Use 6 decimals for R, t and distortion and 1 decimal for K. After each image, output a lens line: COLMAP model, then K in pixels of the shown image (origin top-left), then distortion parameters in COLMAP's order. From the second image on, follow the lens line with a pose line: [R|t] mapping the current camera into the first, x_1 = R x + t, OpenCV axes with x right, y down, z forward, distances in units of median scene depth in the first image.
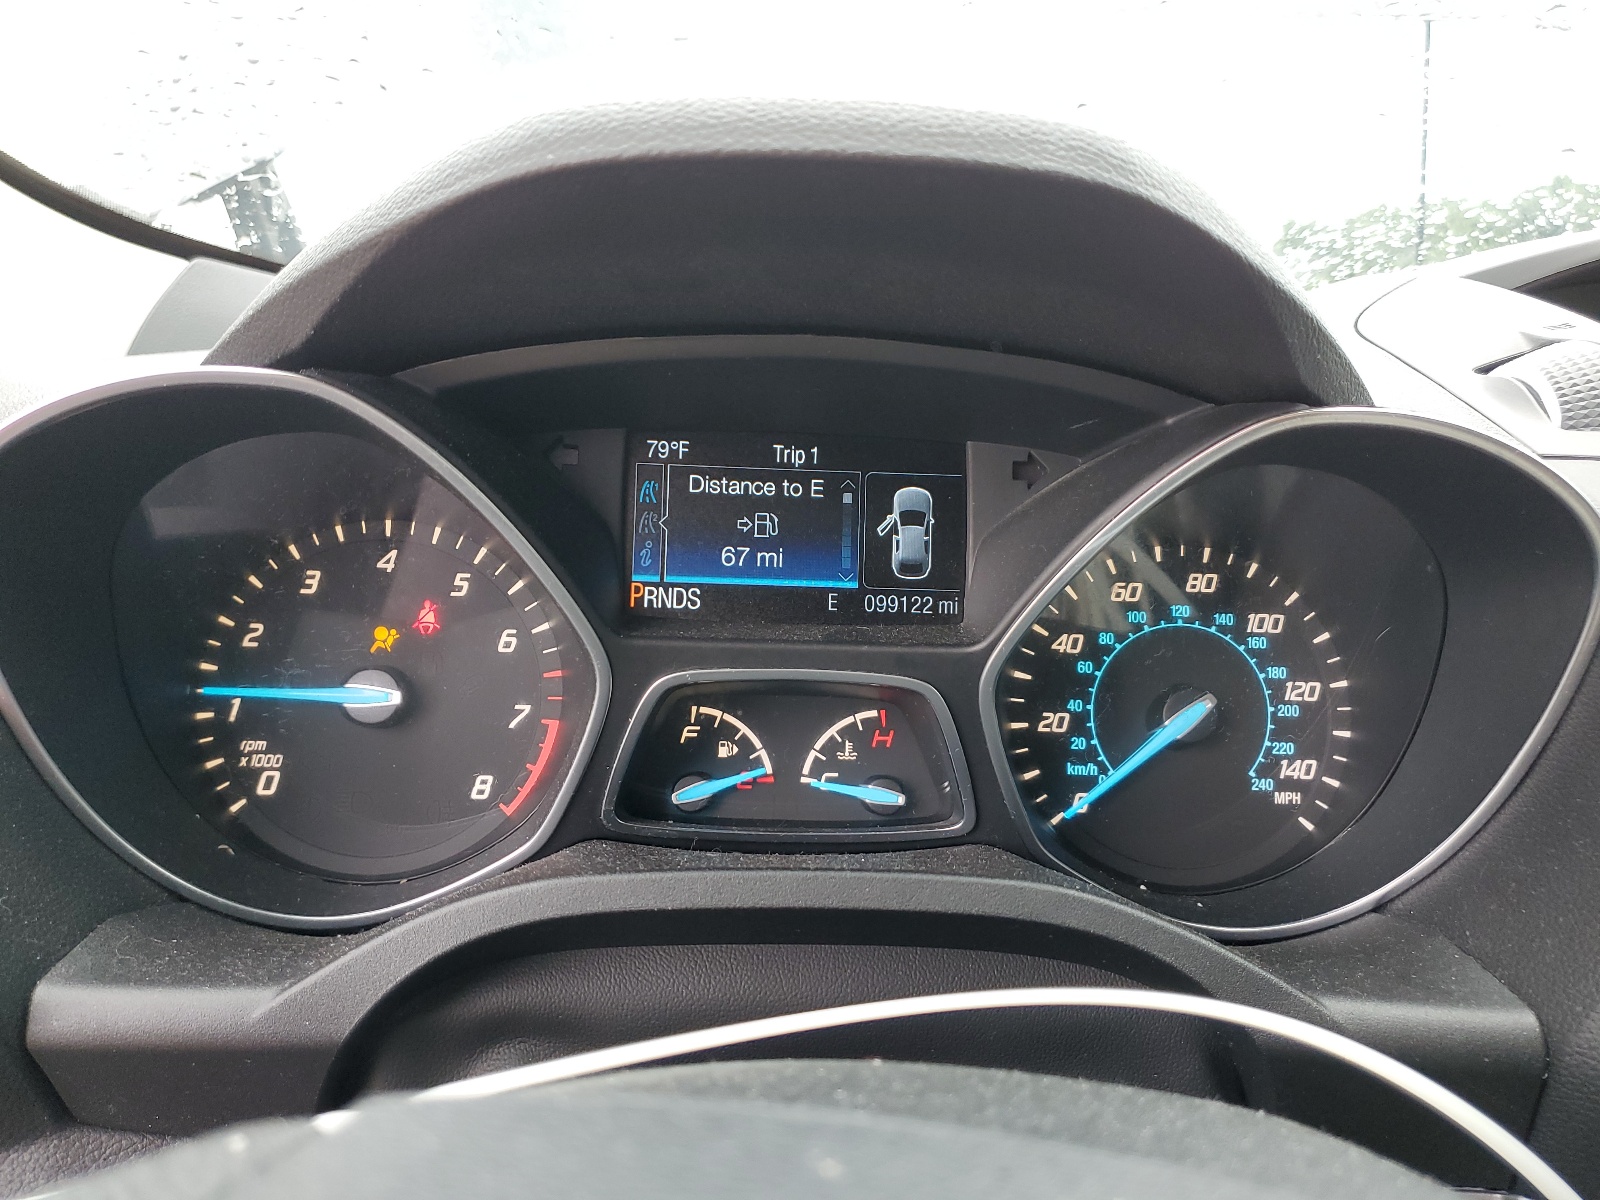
lens RADIAL K [[1203.8, 0, 801.1], [0, 1203.8, 599.0], [0, 0, 1]] dist [0.007686, -0.000648]
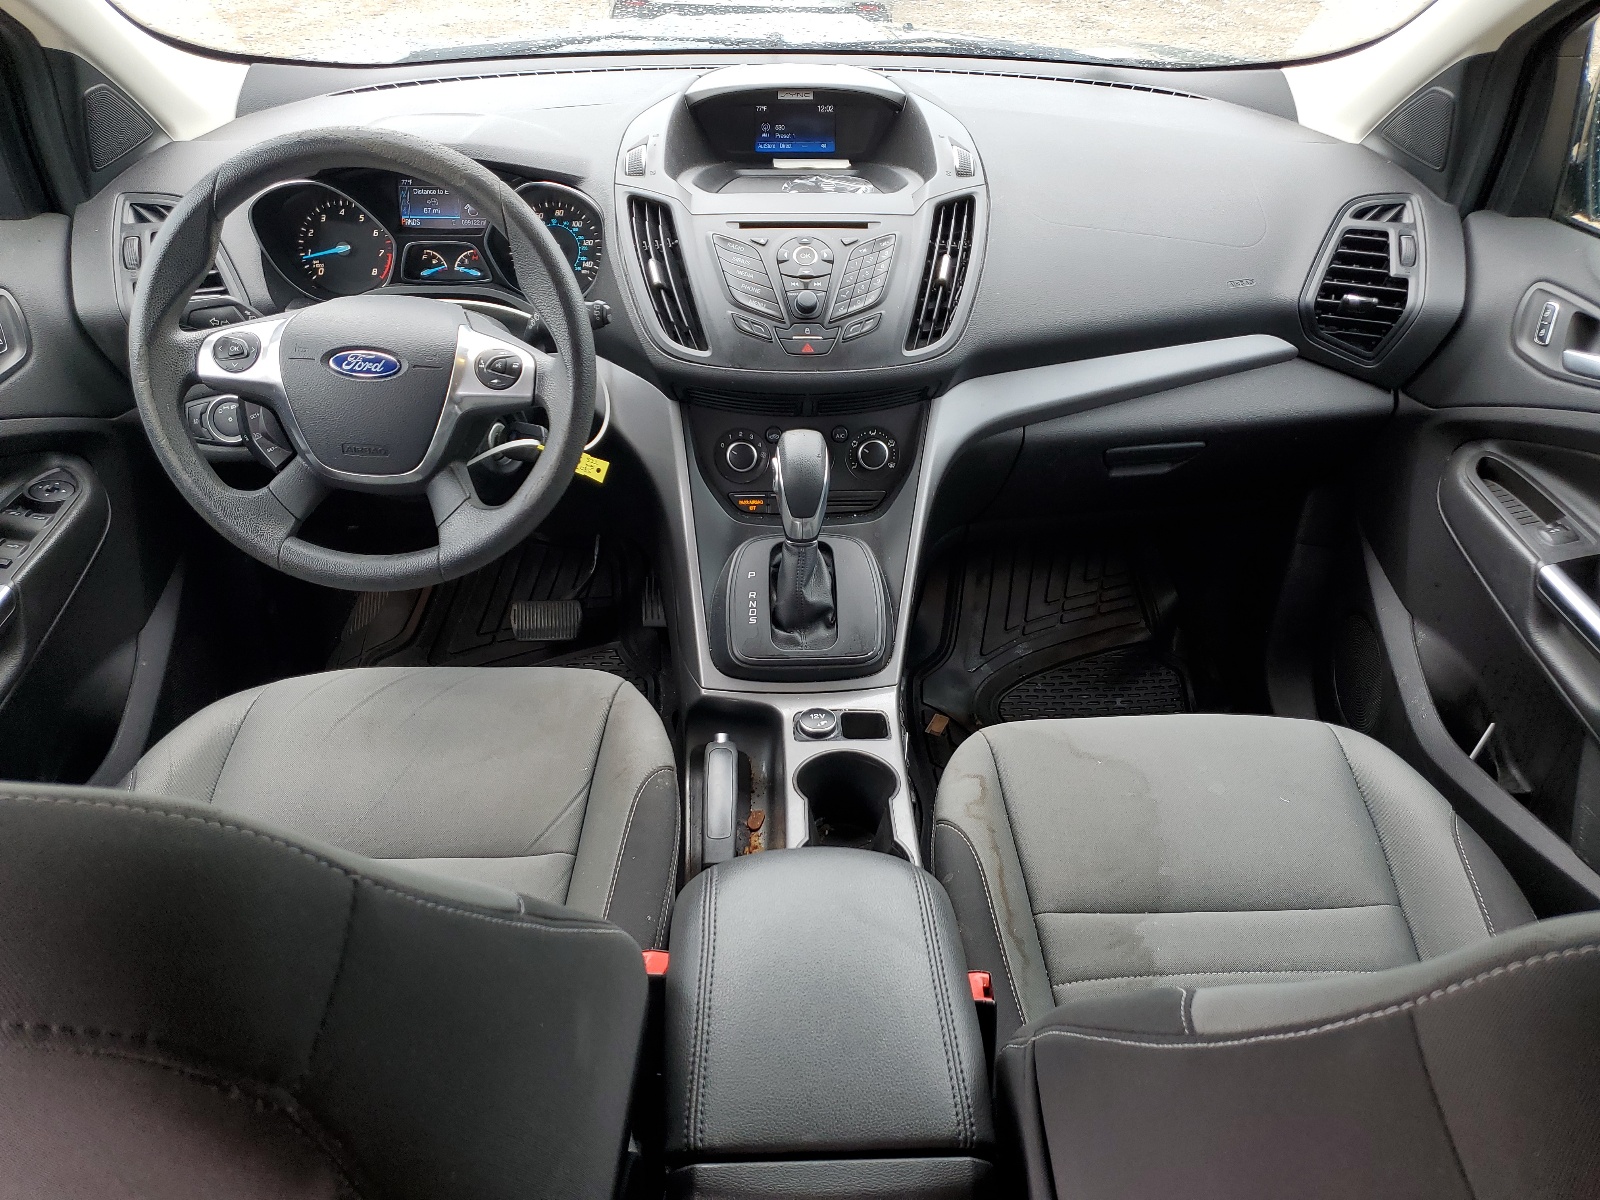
lens RADIAL K [[1203.8, 0, 800.4], [0, 1203.8, 602.1], [0, 0, 1]] dist [0.007686, -0.000648]
pose [[0.999477, -0.009093, -0.031048, 1.237451], [0.020128, 0.926111, 0.376714, -0.301456], [0.025328, -0.377142, 0.925809, -3.019876]]
